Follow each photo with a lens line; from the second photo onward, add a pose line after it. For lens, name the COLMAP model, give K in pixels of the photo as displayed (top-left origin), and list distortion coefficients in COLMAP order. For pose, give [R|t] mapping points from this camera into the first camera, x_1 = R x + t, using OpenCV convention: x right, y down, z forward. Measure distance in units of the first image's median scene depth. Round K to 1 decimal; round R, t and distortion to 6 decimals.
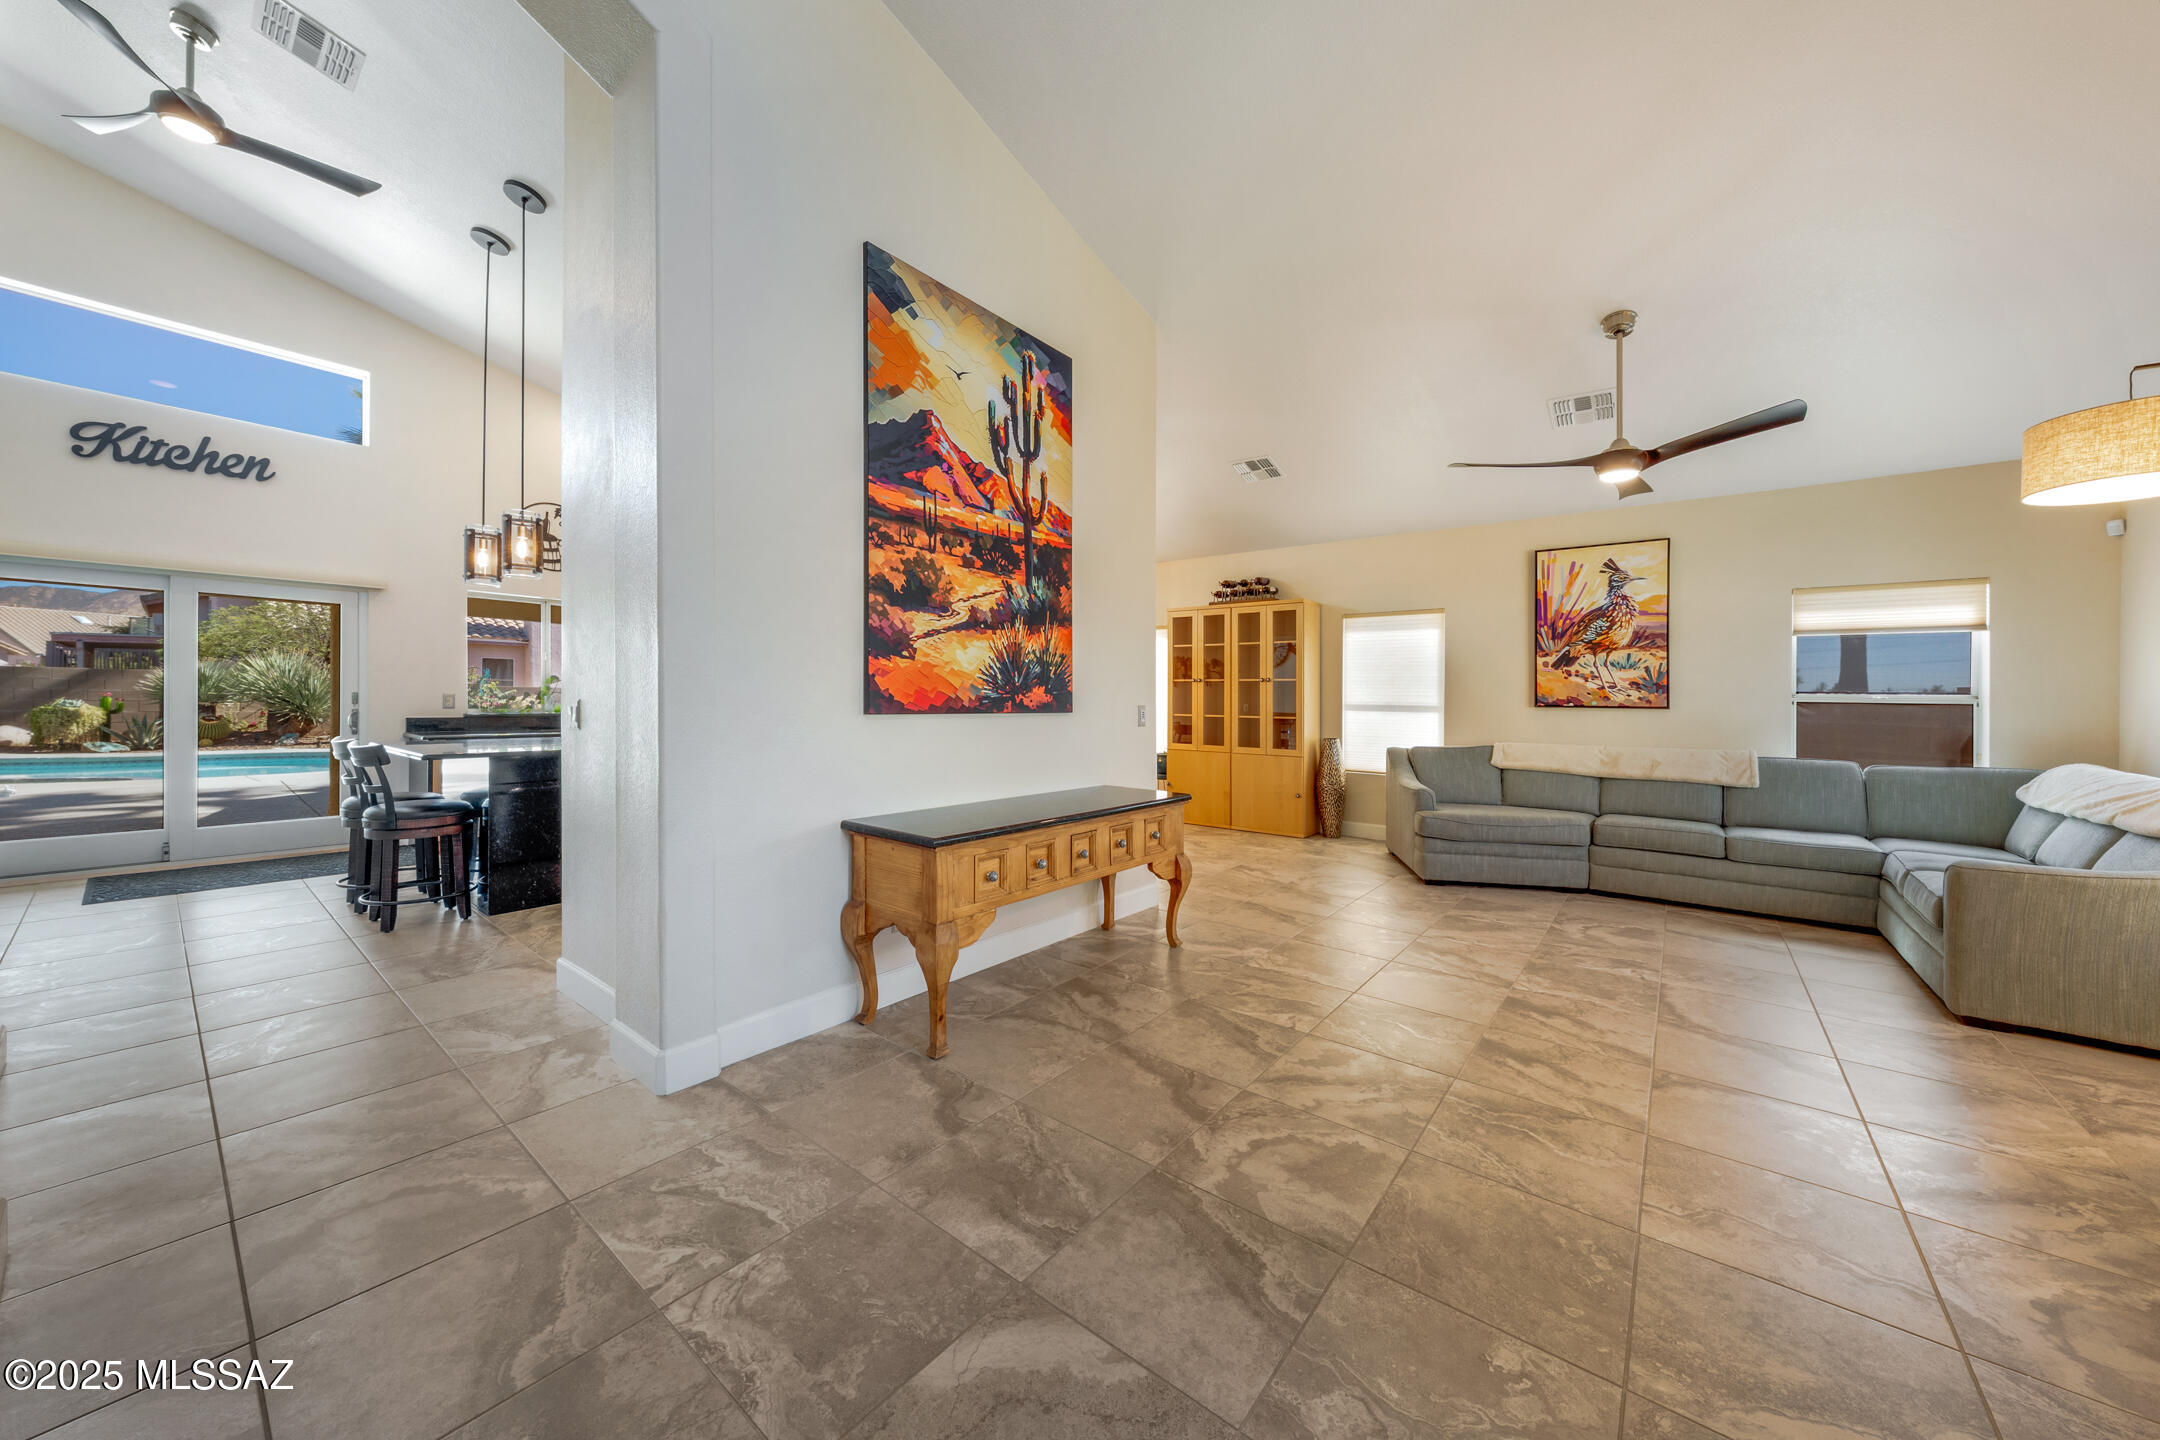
lens RADIAL K [[729.9, 0, 1109.0], [0, 729.9, 693.8], [0, 0, 1]] dist [-0.000987, -0.000091]
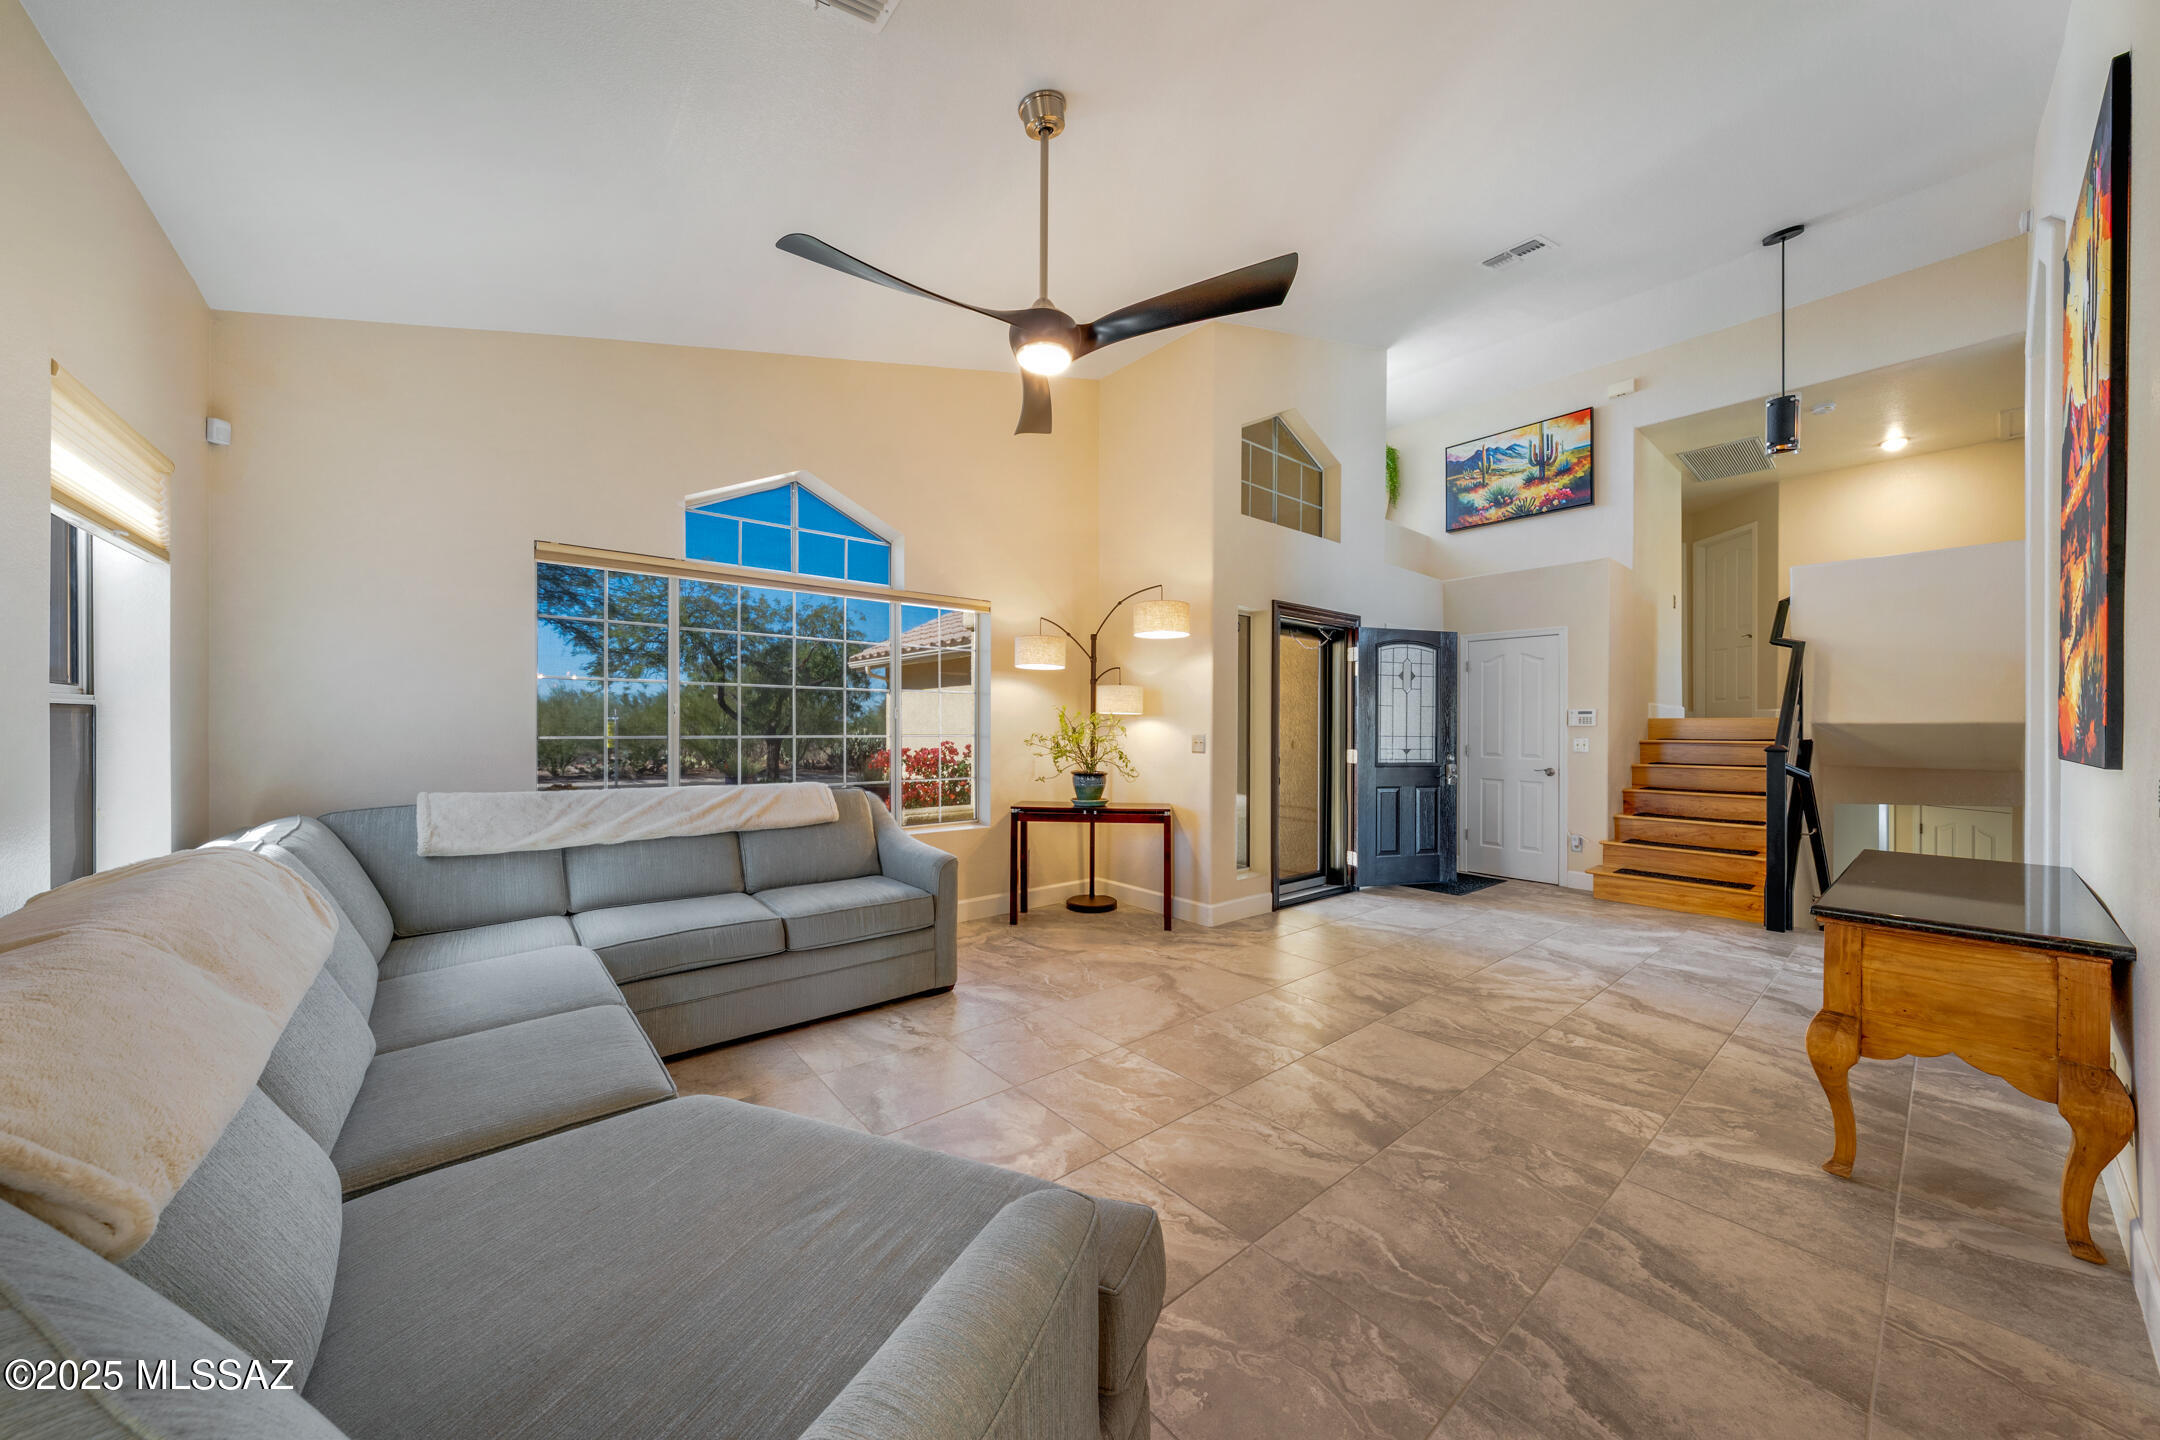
lens RADIAL K [[729.9, 0, 1109.0], [0, 729.9, 693.8], [0, 0, 1]] dist [-0.000987, -0.000091]
pose [[-0.980678, -0.015395, 0.195022, 0.389807], [-0.025456, 0.998465, -0.049188, 0.010170], [-0.193966, -0.053202, -0.979565, 1.211161]]
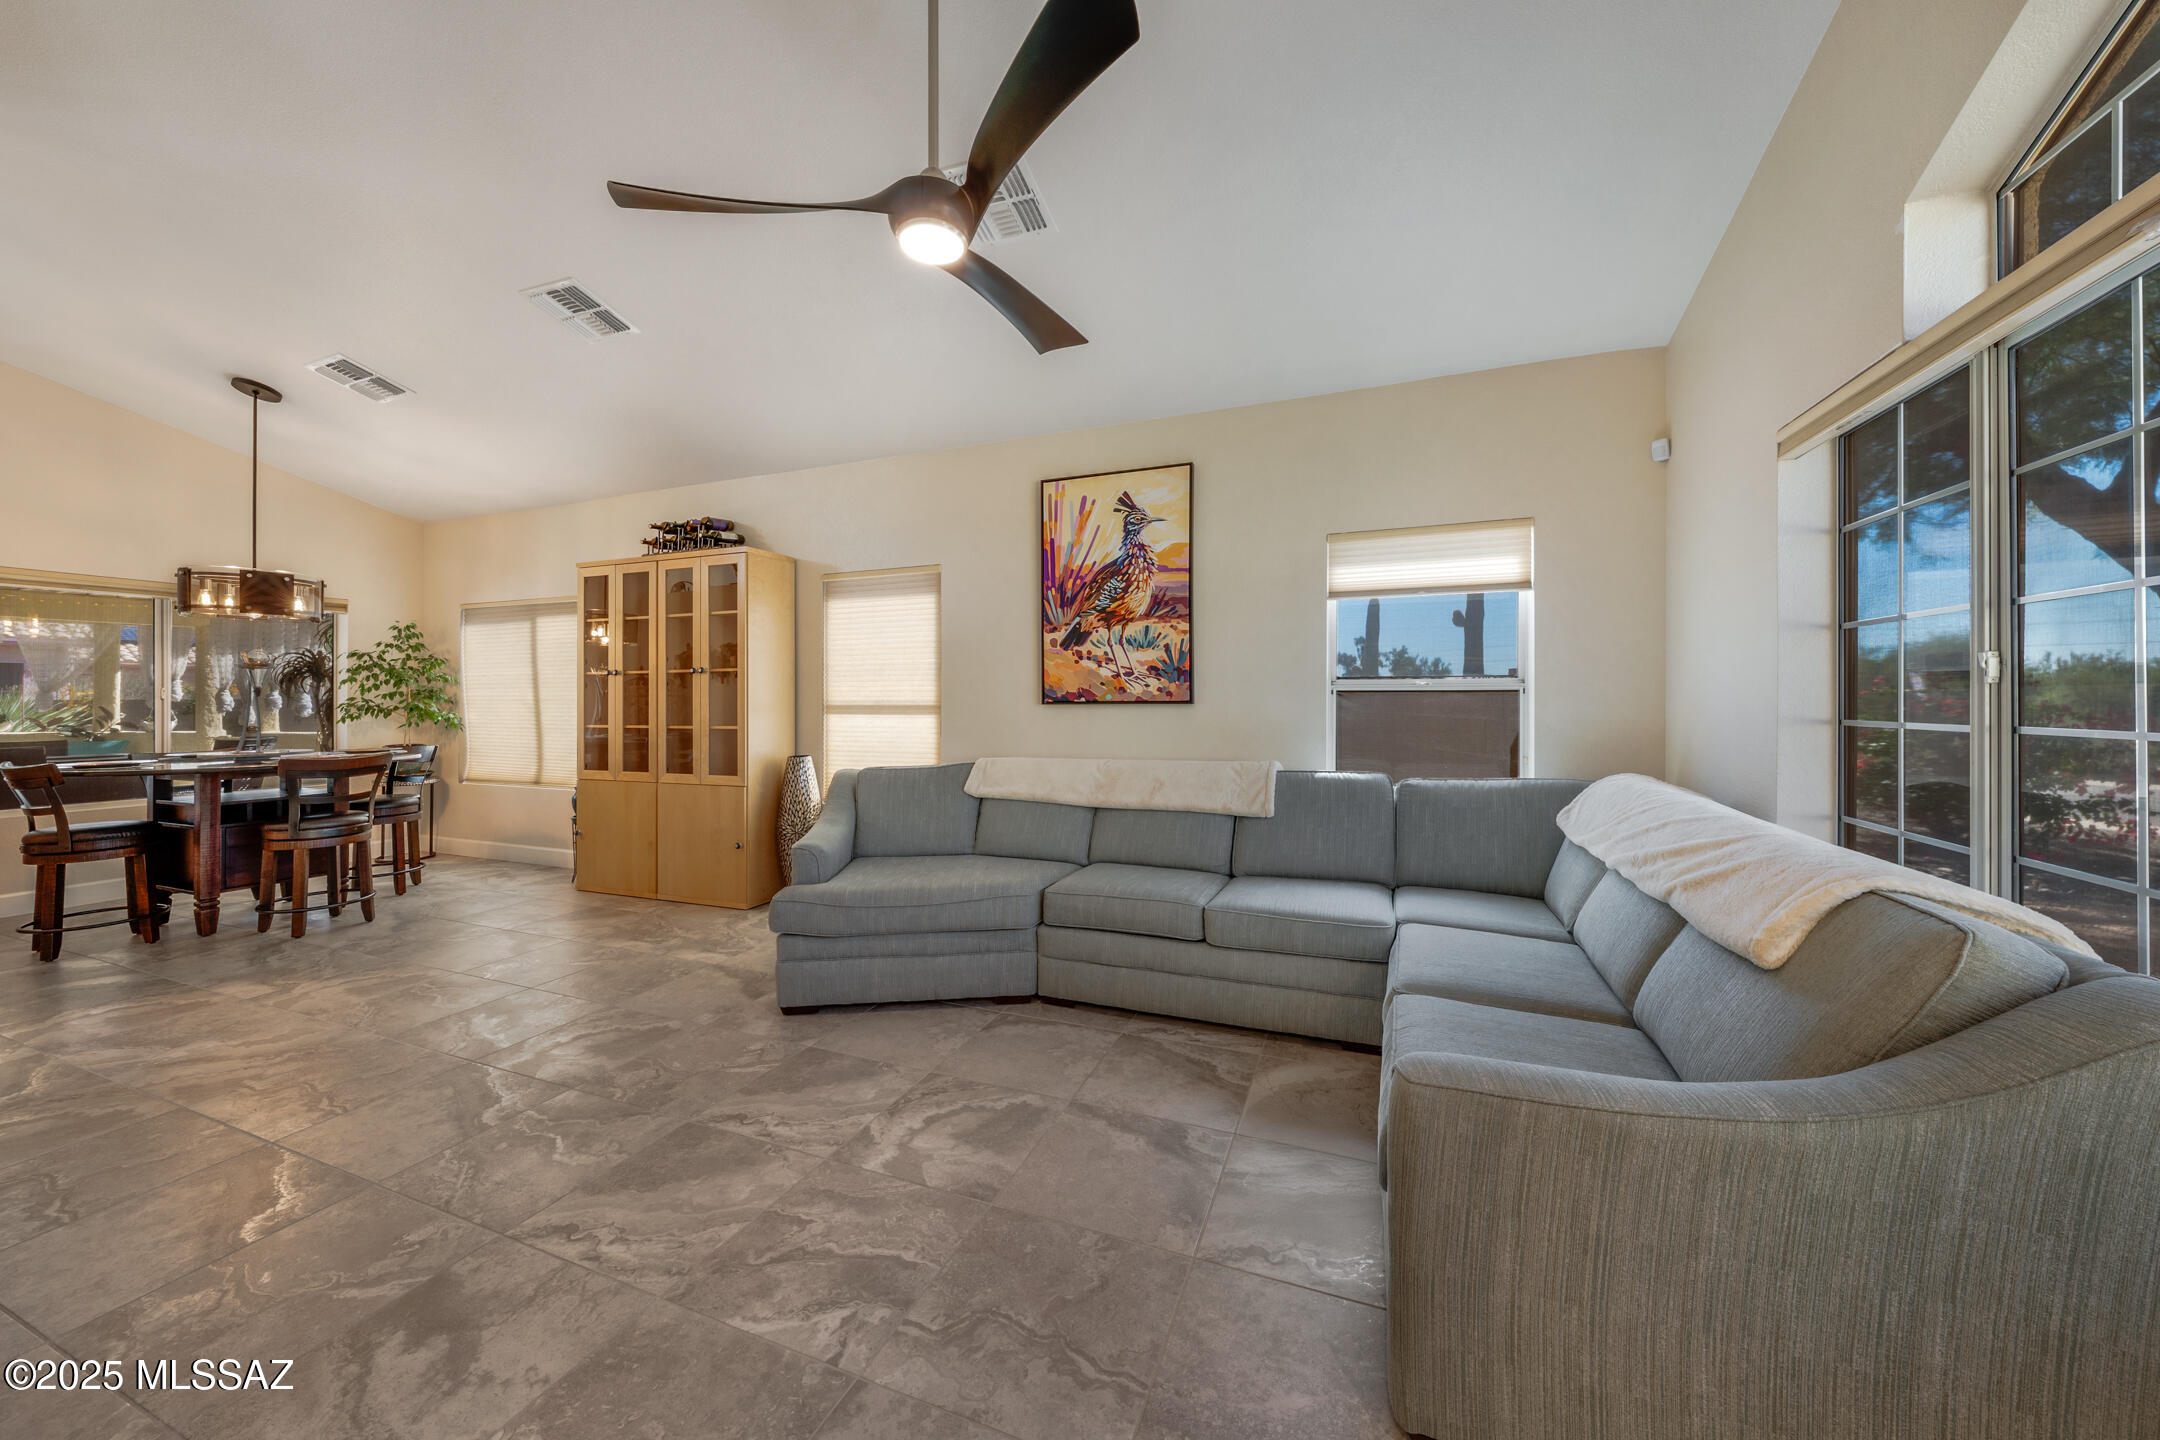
lens RADIAL K [[730.7, 0, 1085.0], [0, 730.7, 700.6], [0, 0, 1]] dist [0.000254, -0.000036]
pose [[0.960124, -0.019405, 0.278899, 0.495446], [0.016006, 0.999767, 0.014460, 0.005980], [-0.279115, -0.009420, 0.960211, 0.366432]]
